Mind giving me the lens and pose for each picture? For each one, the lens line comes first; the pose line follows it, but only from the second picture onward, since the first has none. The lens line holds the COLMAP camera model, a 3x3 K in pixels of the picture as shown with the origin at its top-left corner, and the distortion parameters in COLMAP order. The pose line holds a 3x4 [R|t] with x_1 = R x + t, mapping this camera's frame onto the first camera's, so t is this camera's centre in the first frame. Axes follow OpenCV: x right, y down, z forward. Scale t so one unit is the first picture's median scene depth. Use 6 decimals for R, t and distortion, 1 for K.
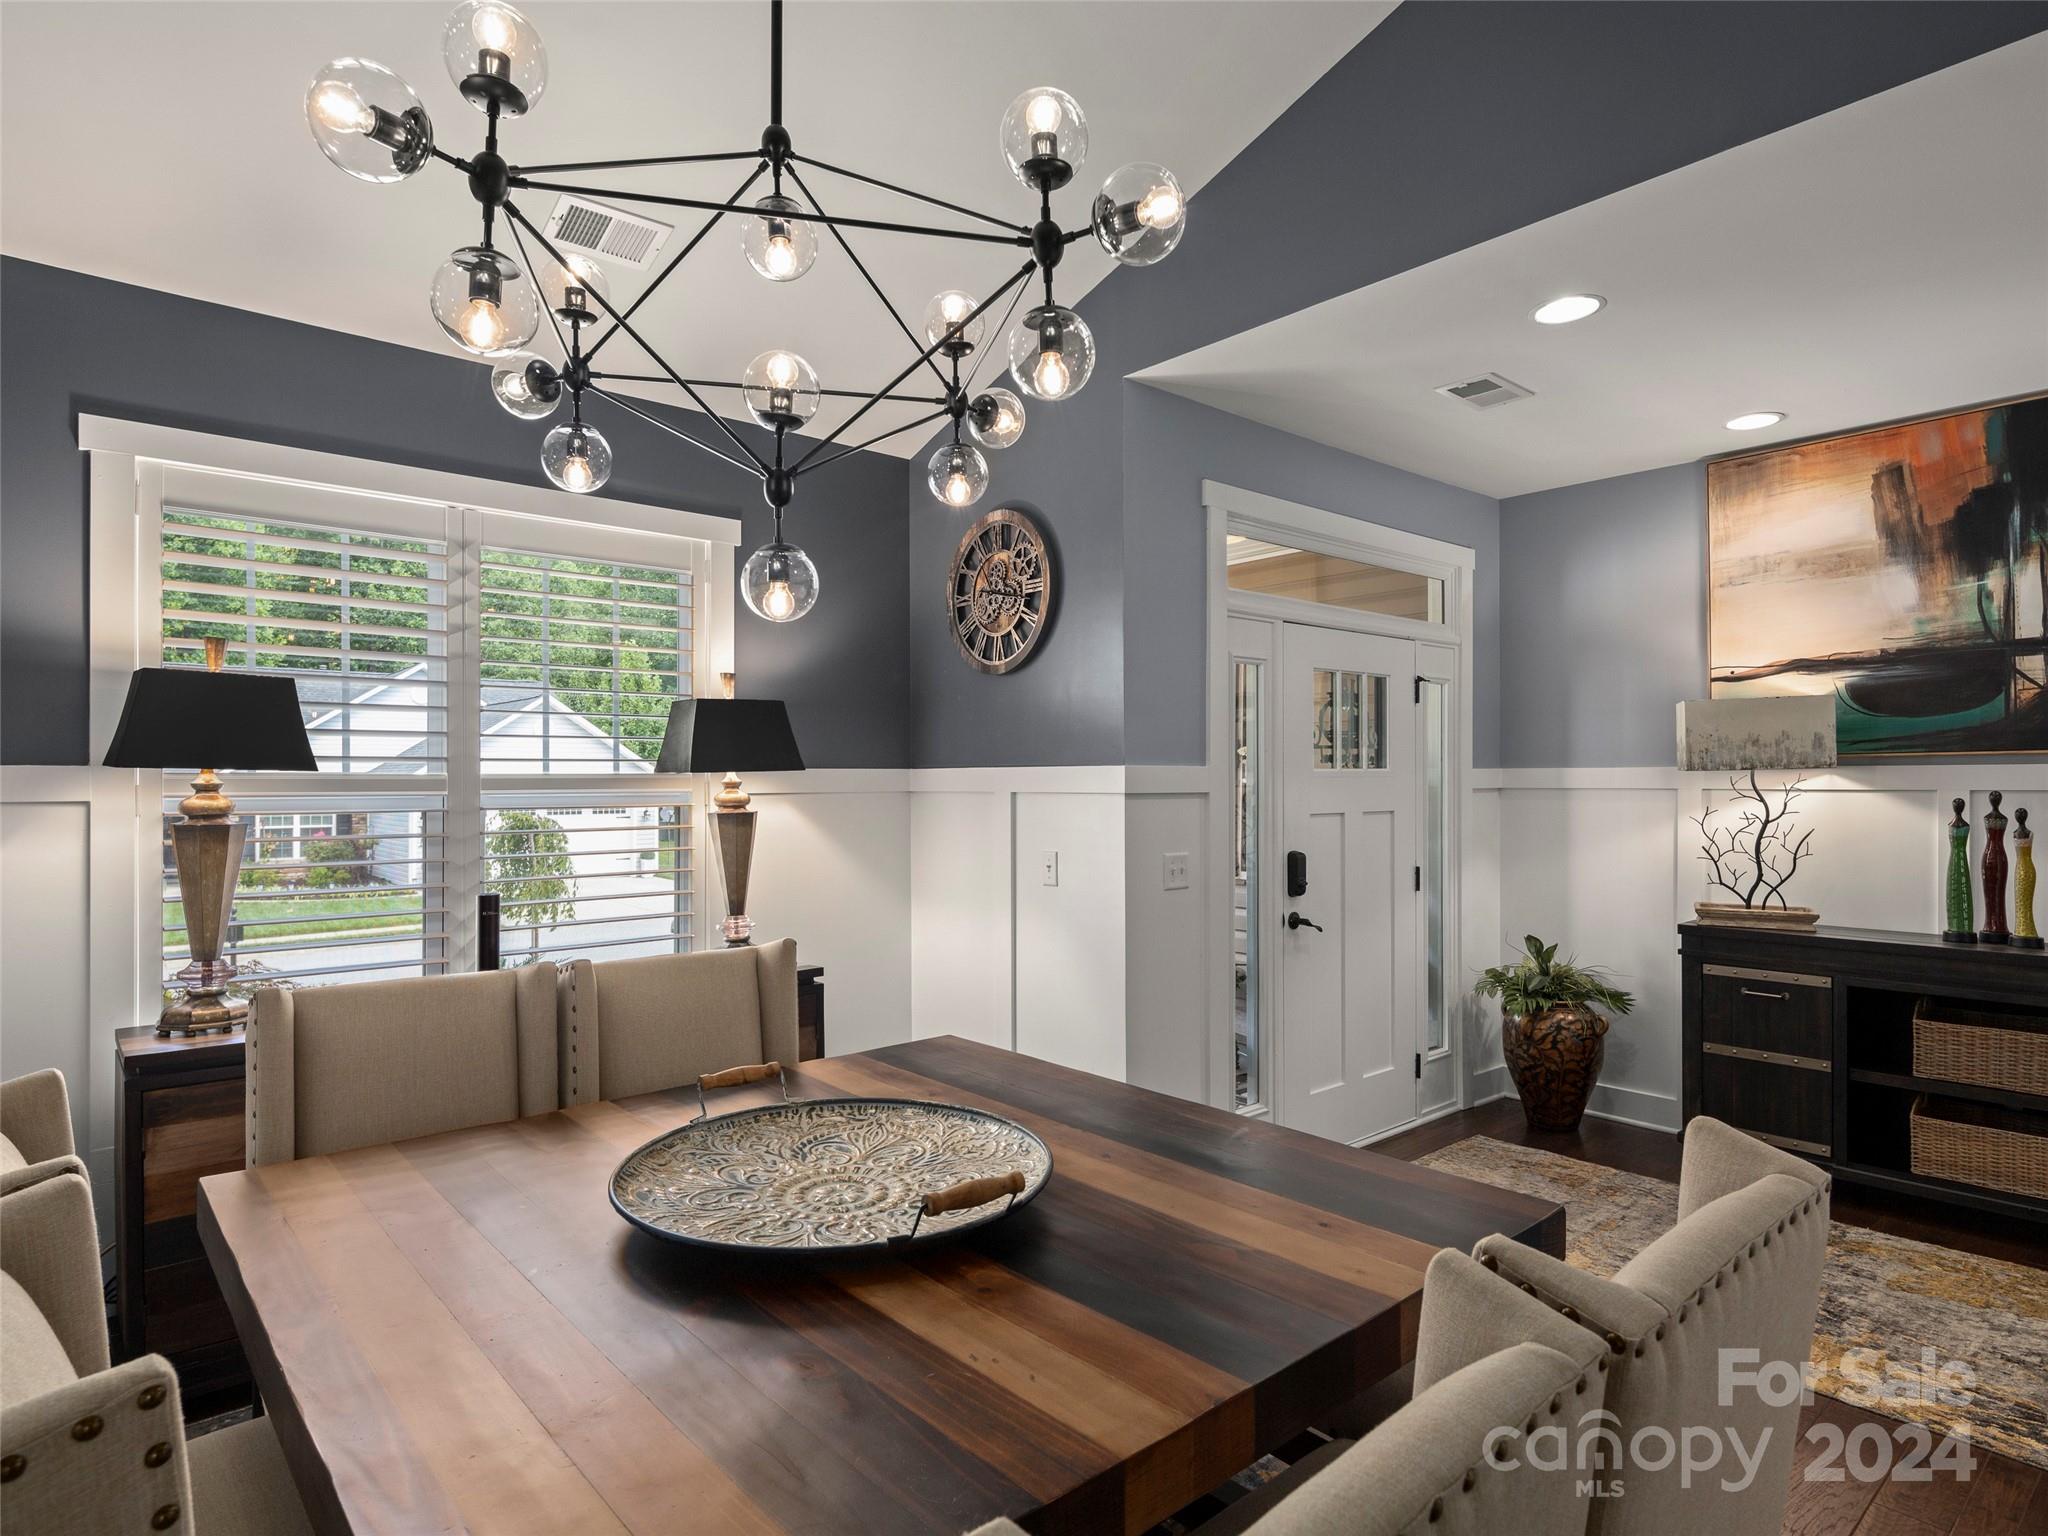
lens RADIAL K [[1124.6, 0, 1034.4], [0, 1124.6, 799.4], [0, 0, 1]] dist [-0.004203, -0.001987]
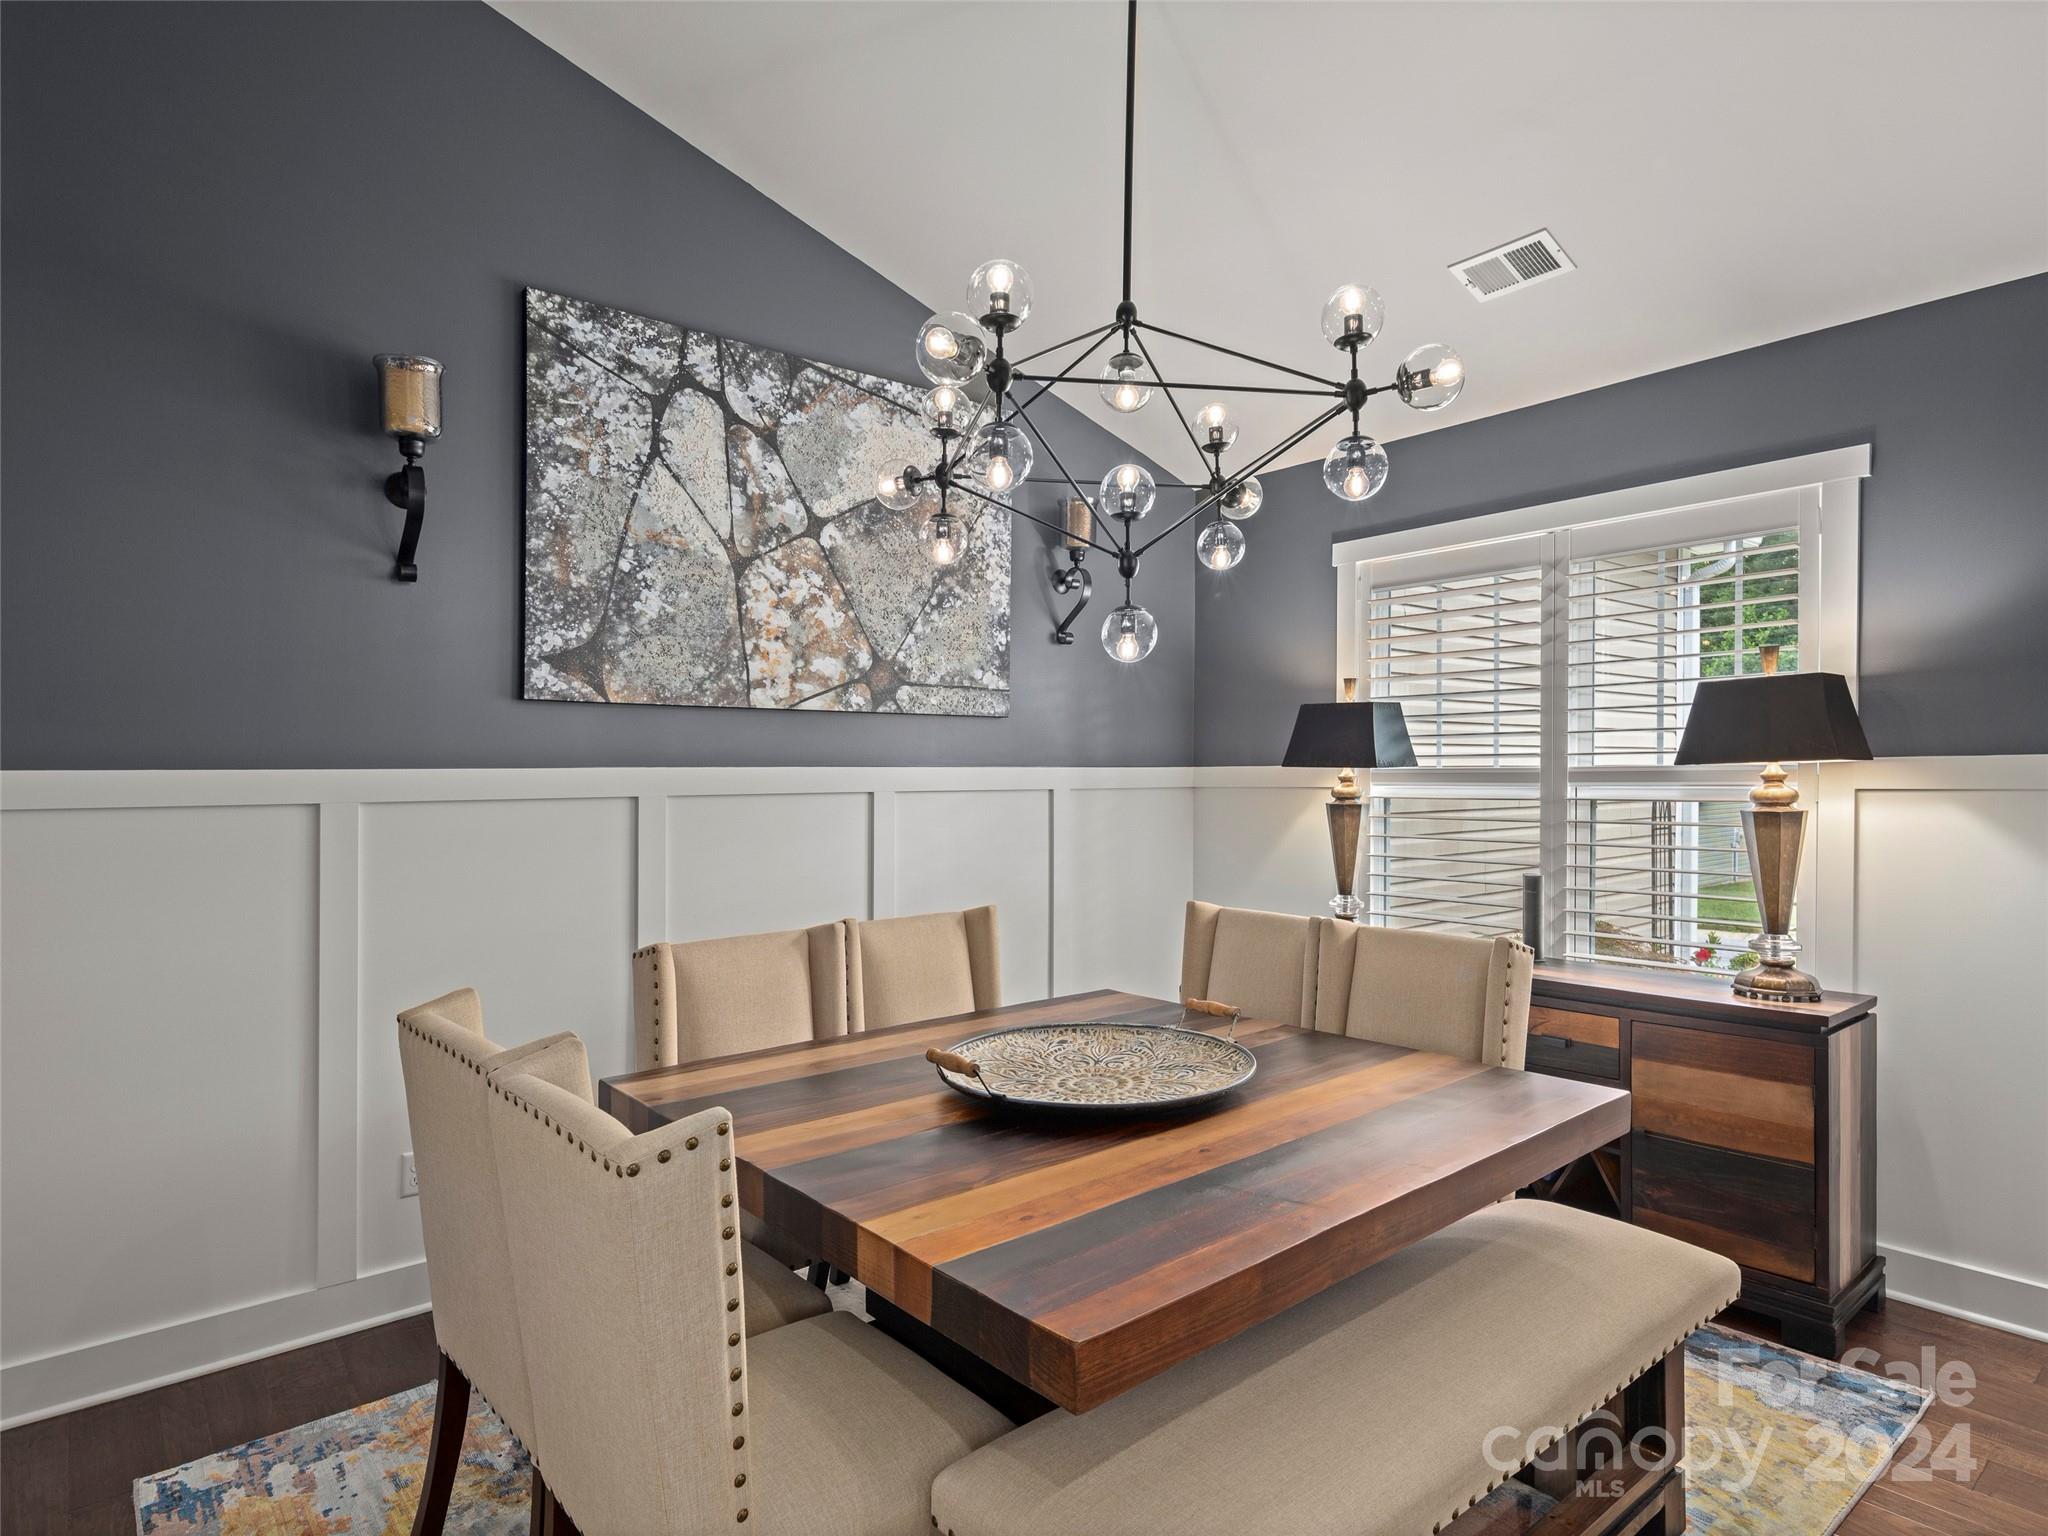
lens RADIAL K [[1124.6, 0, 1037.0], [0, 1124.6, 775.4], [0, 0, 1]] dist [-0.004203, -0.001987]
pose [[-0.011027, 0.005142, -0.999926, 0.698180], [-0.011049, 0.999925, 0.005263, -0.016262], [0.999878, 0.011106, -0.010969, 0.554117]]
